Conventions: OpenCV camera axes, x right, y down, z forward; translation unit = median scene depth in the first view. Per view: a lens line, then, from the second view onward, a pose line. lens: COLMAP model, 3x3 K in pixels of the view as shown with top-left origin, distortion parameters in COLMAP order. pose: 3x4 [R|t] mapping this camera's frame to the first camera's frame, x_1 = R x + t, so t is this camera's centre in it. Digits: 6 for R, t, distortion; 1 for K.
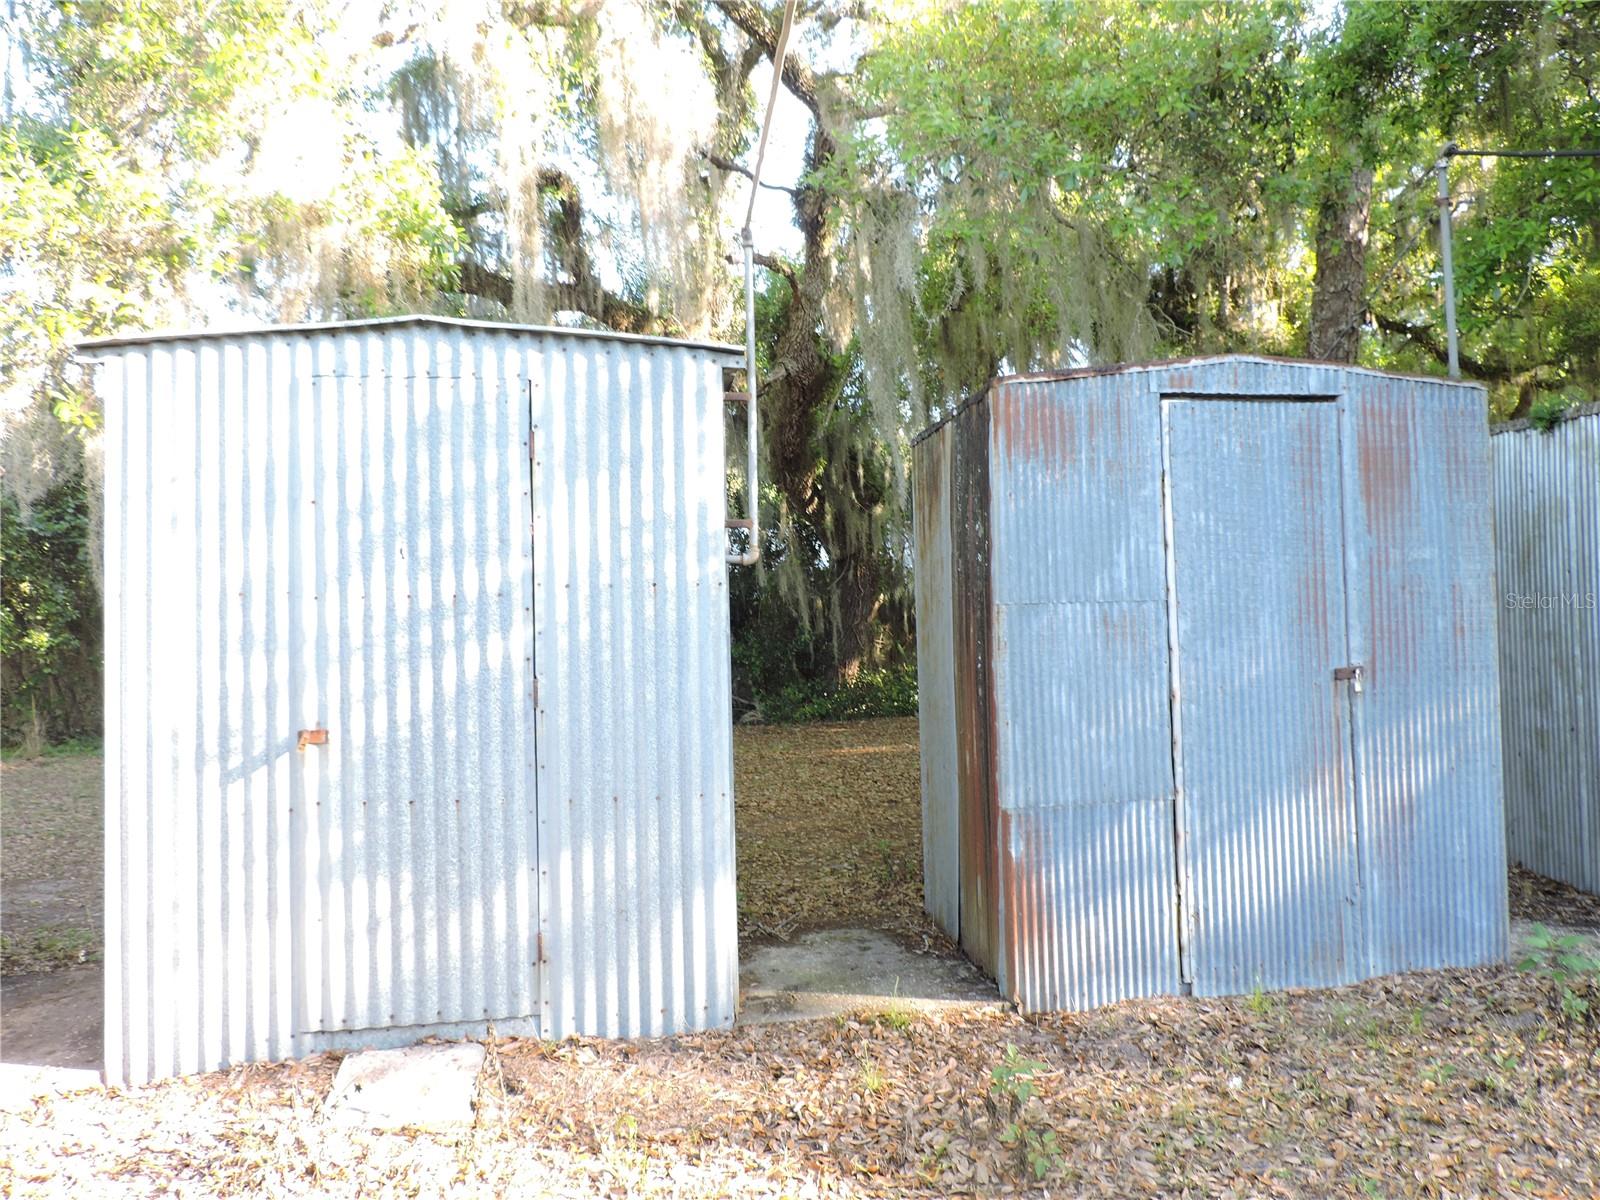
lens RADIAL K [[1165.4, 0, 798.4], [0, 1165.4, 609.2], [0, 0, 1]] dist [-0.006392, -0.005731]
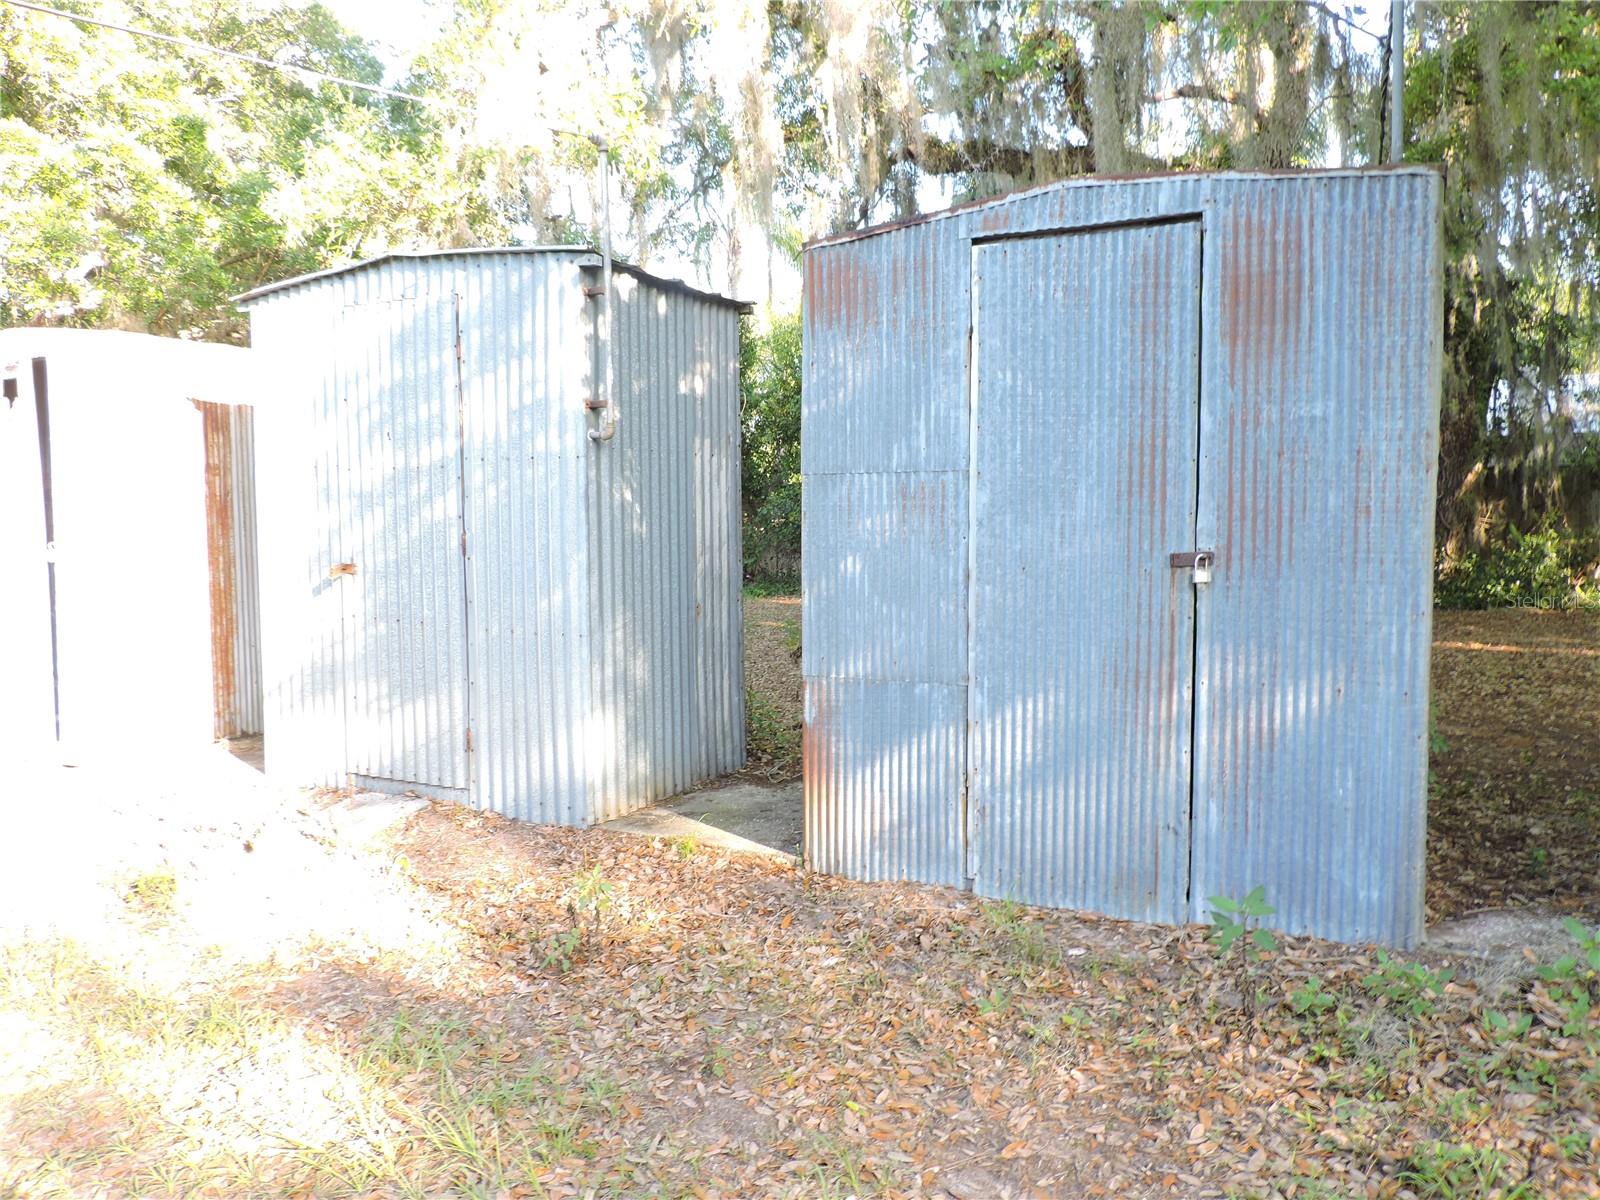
lens RADIAL K [[1165.4, 0, 798.4], [0, 1165.4, 609.2], [0, 0, 1]] dist [-0.006392, -0.005731]
pose [[0.795632, 0.070958, -0.601609, 0.763905], [-0.004426, 0.993770, 0.111360, -0.000704], [0.605764, -0.085939, 0.790990, 0.183234]]
